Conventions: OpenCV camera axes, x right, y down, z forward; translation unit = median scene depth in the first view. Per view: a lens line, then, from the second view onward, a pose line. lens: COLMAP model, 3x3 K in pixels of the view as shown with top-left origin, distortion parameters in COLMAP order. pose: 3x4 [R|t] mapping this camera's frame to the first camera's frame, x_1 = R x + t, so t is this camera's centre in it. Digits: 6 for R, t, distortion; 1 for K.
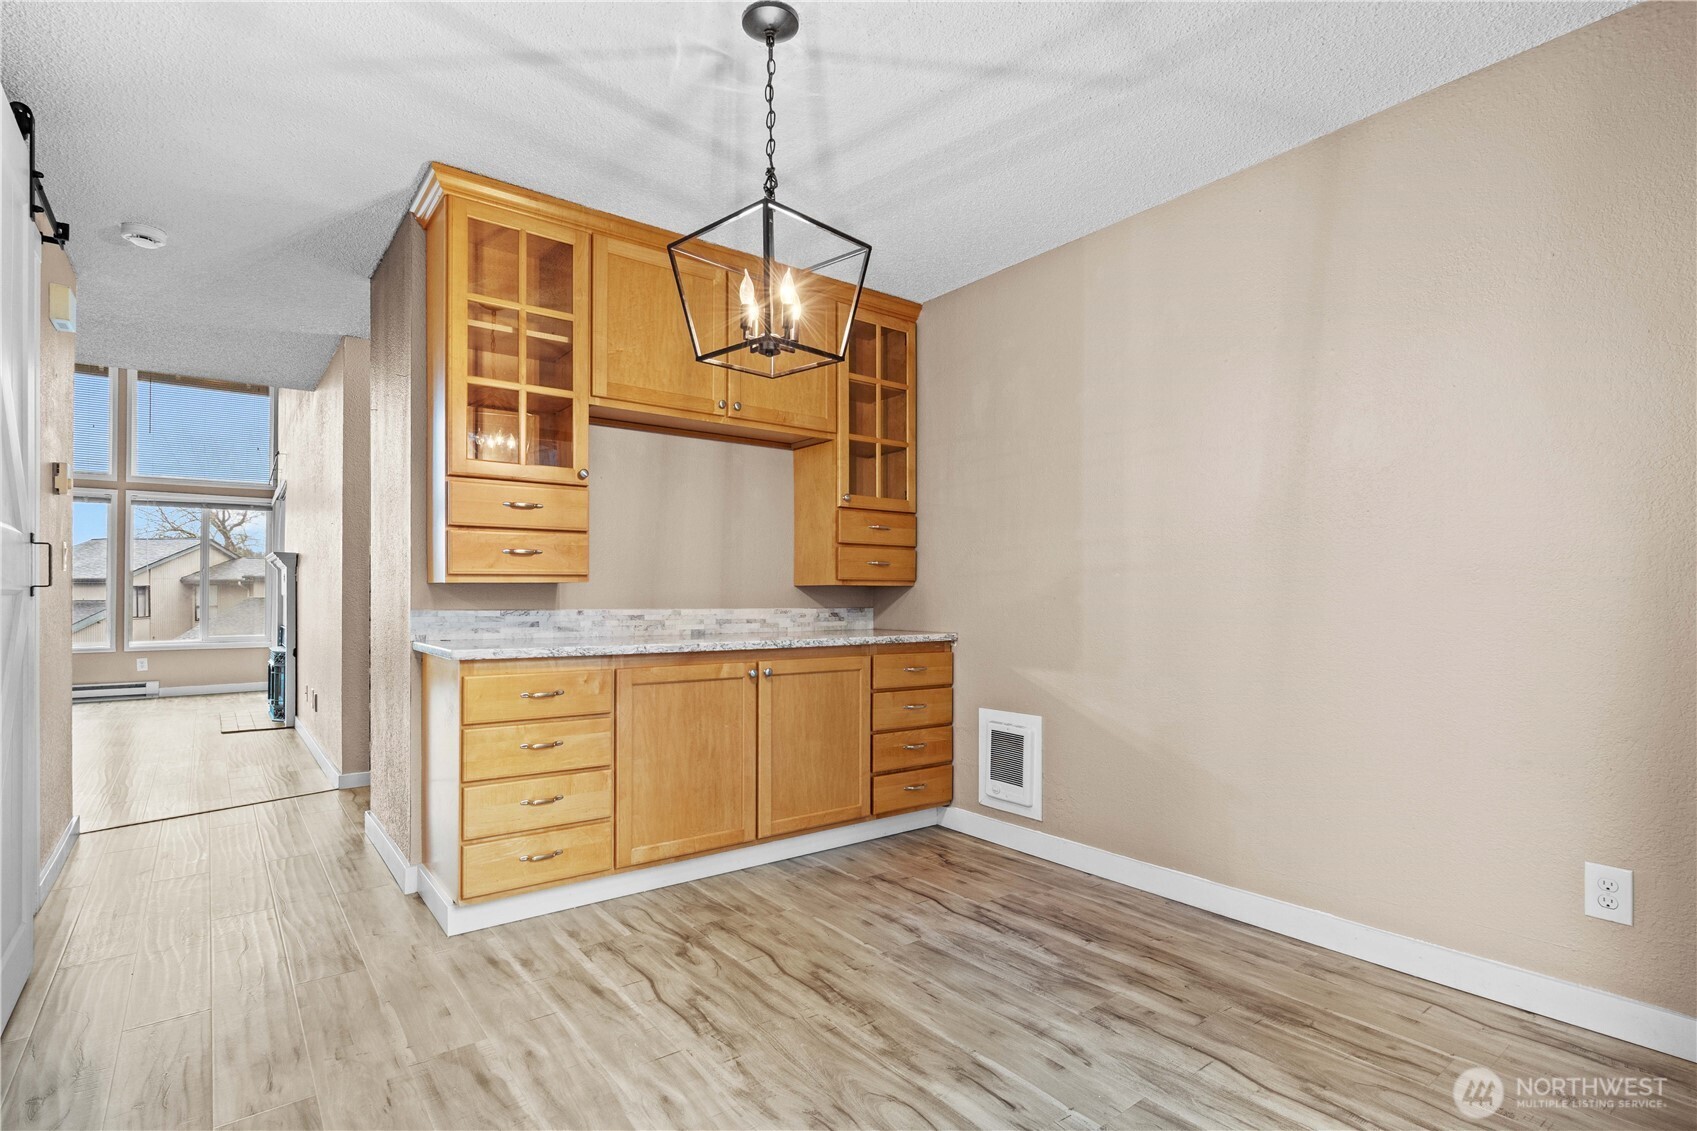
lens RADIAL K [[797.7, 0, 823.0], [0, 797.7, 593.3], [0, 0, 1]] dist [0.000544, 0.000828]
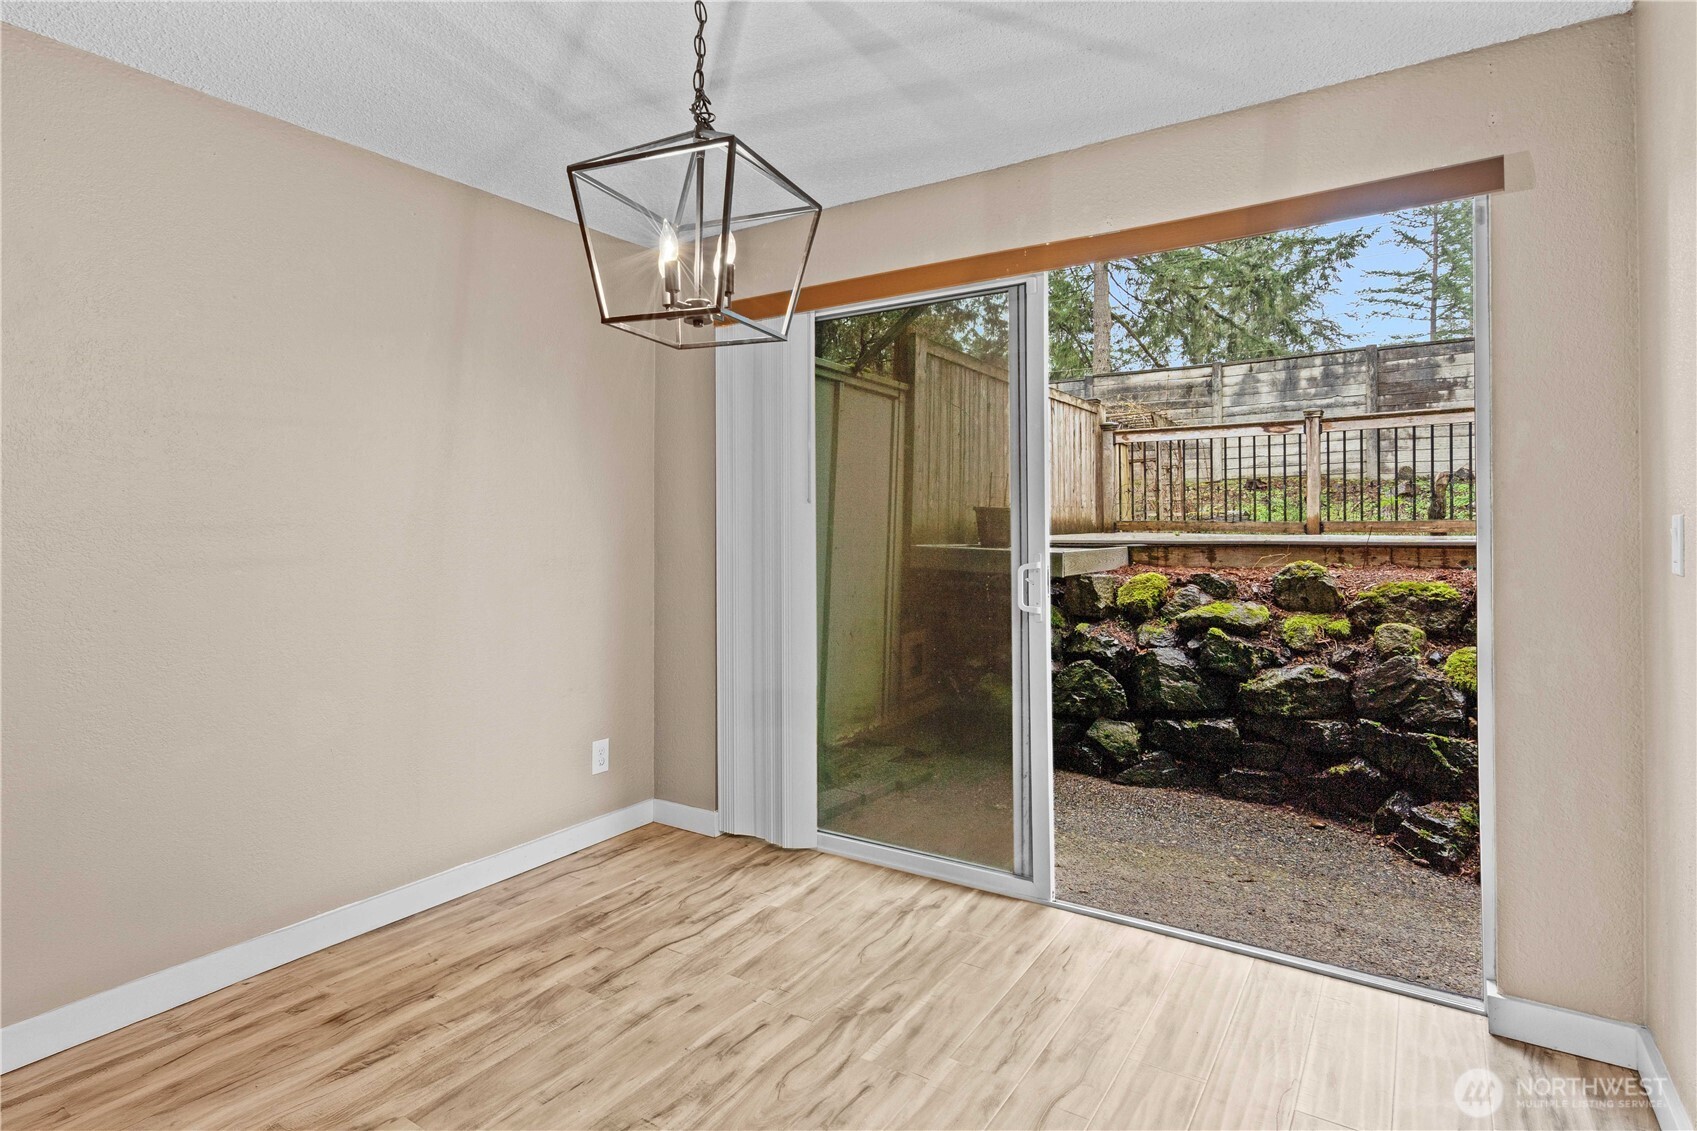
lens RADIAL K [[859.9, 0, 835.9], [0, 859.9, 534.6], [0, 0, 1]] dist [0.003813, 0.000450]
pose [[-0.314813, 0.001515, 0.949153, -0.851279], [-0.002107, 0.999995, -0.002295, -0.082337], [-0.949151, -0.002723, -0.314808, 1.068829]]
